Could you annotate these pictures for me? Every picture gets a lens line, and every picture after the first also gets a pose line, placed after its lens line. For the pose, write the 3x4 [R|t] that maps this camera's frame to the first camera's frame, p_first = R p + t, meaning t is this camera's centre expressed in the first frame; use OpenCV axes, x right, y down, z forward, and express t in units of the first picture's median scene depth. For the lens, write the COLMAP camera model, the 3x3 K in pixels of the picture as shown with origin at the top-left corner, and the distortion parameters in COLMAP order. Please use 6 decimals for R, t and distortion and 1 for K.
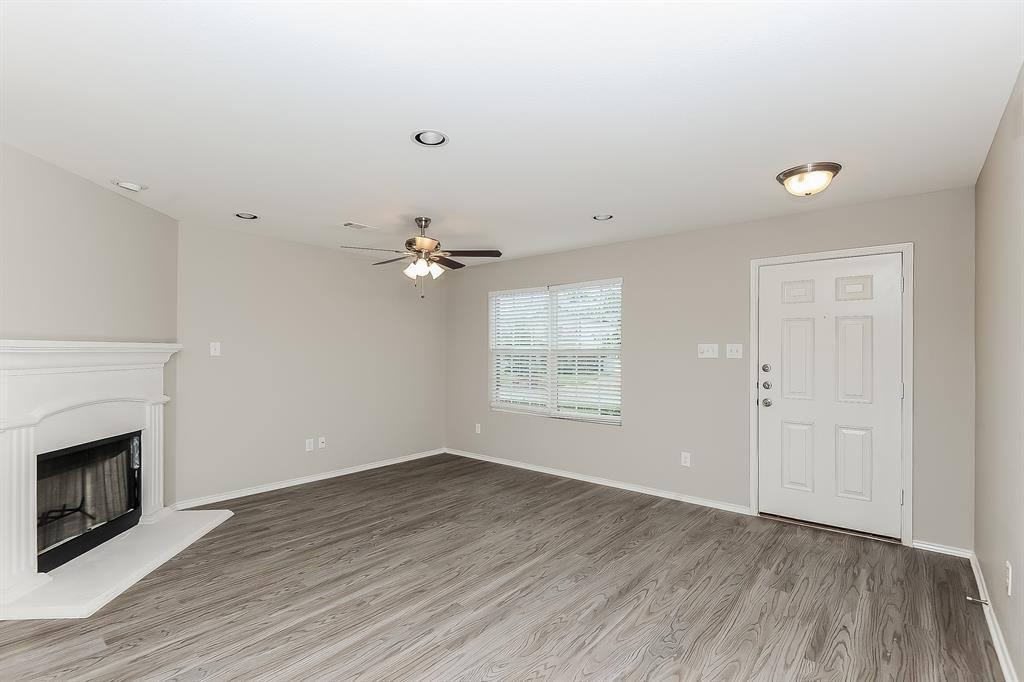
lens RADIAL K [[478.6, 0, 514.2], [0, 478.6, 349.1], [0, 0, 1]] dist [0.003144, -0.005647]
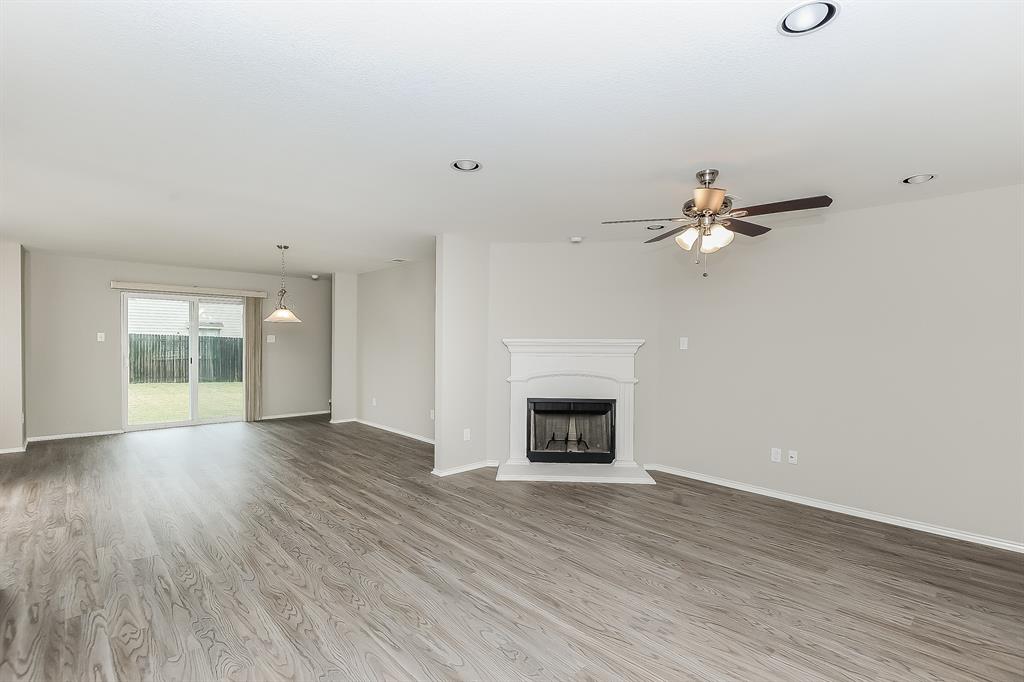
lens RADIAL K [[478.6, 0, 505.3], [0, 478.6, 335.8], [0, 0, 1]] dist [0.003144, -0.005647]
pose [[-0.137297, -0.011914, -0.990458, 0.666430], [-0.009224, 0.999900, -0.010749, -0.003572], [0.990487, 0.007660, -0.137393, 0.830465]]
